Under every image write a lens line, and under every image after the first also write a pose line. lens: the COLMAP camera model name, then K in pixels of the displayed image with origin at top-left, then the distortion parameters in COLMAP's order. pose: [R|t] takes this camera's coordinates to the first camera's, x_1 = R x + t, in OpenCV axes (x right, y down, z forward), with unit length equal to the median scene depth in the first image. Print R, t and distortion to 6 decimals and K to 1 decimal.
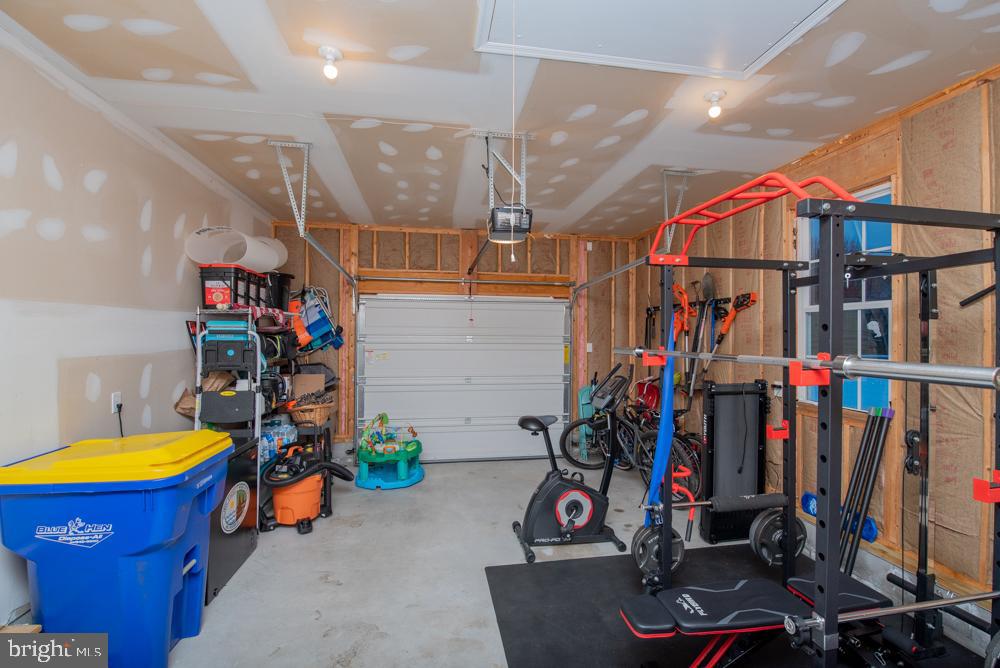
lens RADIAL K [[454.7, 0, 510.0], [0, 454.7, 331.6], [0, 0, 1]] dist [-0.000046, -0.014235]
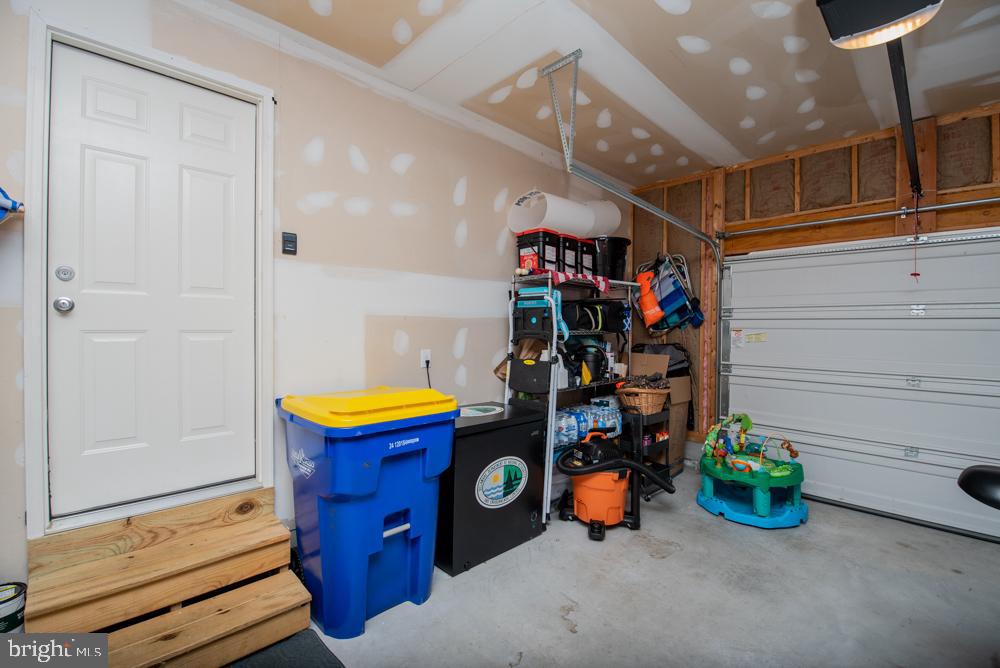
lens RADIAL K [[429.8, 0, 505.3], [0, 429.8, 332.1], [0, 0, 1]] dist [0.000803, -0.010820]
pose [[0.563709, 0.007212, -0.825942, 0.092310], [-0.000912, 0.999967, 0.008109, 0.059289], [0.825973, -0.003818, 0.563696, 0.405481]]
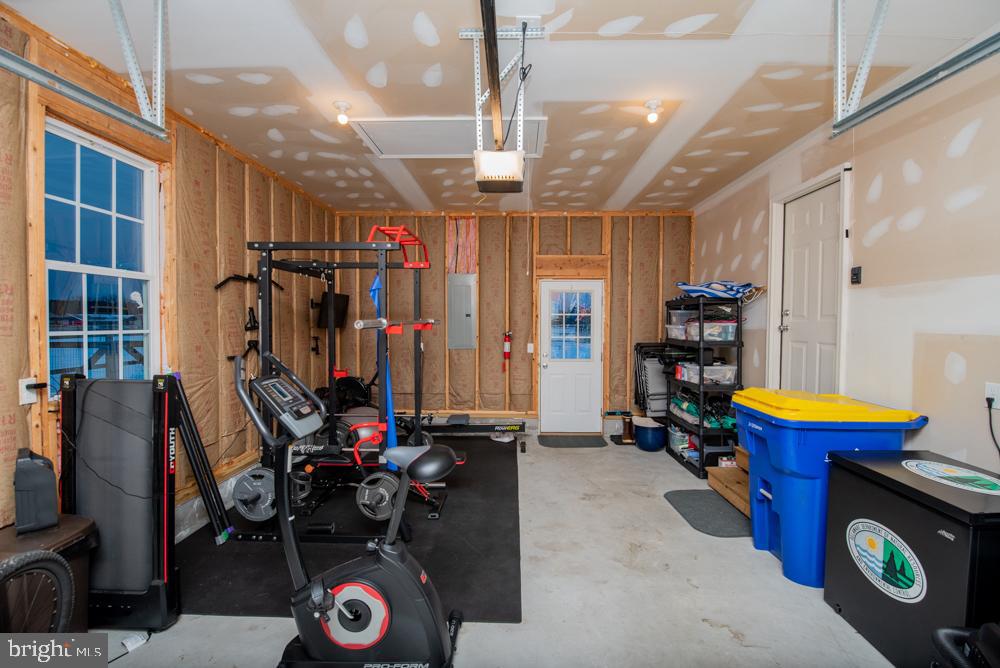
lens RADIAL K [[429.8, 0, 505.3], [0, 429.8, 332.1], [0, 0, 1]] dist [0.000803, -0.010820]
pose [[-0.979519, -0.014429, 0.200835, -0.133874], [-0.010627, 0.999744, 0.019996, 0.029319], [-0.201072, 0.017453, -0.979421, 1.375403]]
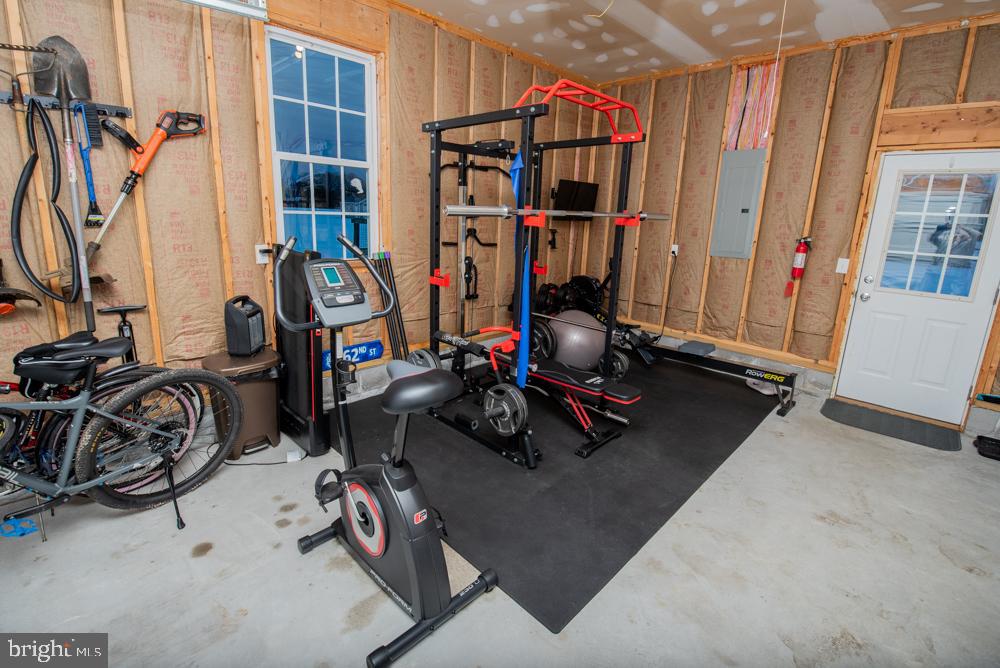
lens RADIAL K [[448.6, 0, 501.3], [0, 448.6, 312.0], [0, 0, 1]] dist [0.001017, -0.010905]
pose [[-0.574671, -0.205038, 0.792283, -0.293772], [-0.045667, 0.974632, 0.219104, 0.031274], [-0.817109, 0.089731, -0.569457, 1.080147]]
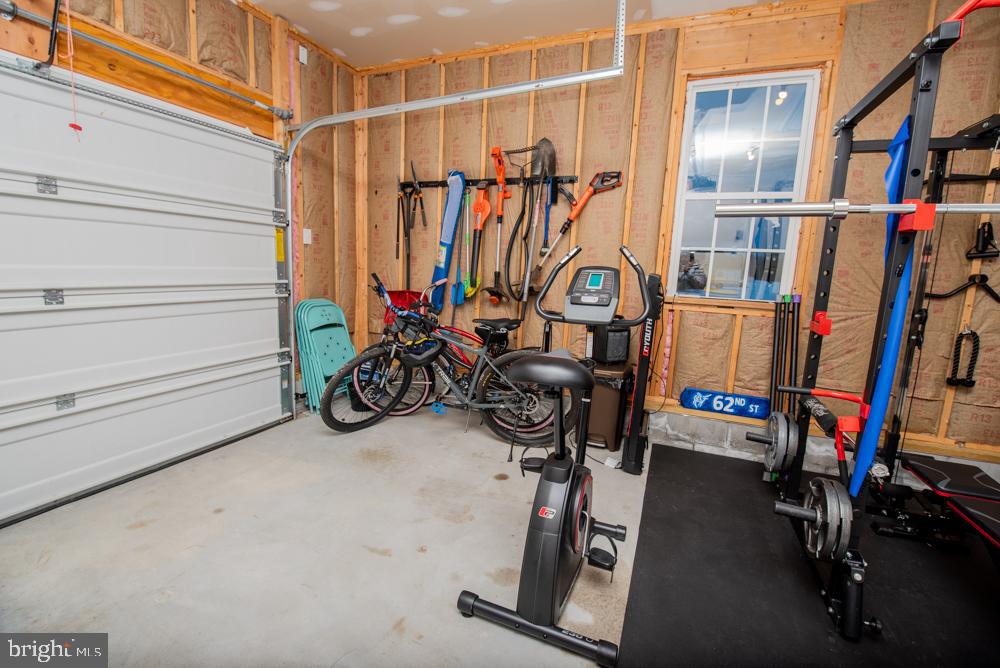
lens RADIAL K [[429.8, 0, 505.3], [0, 429.8, 332.1], [0, 0, 1]] dist [0.000803, -0.010820]
pose [[0.537494, -0.107681, 0.836364, -0.284283], [-0.046975, 0.986450, 0.157193, 0.095115], [-0.841958, -0.123778, 0.525153, 0.755673]]
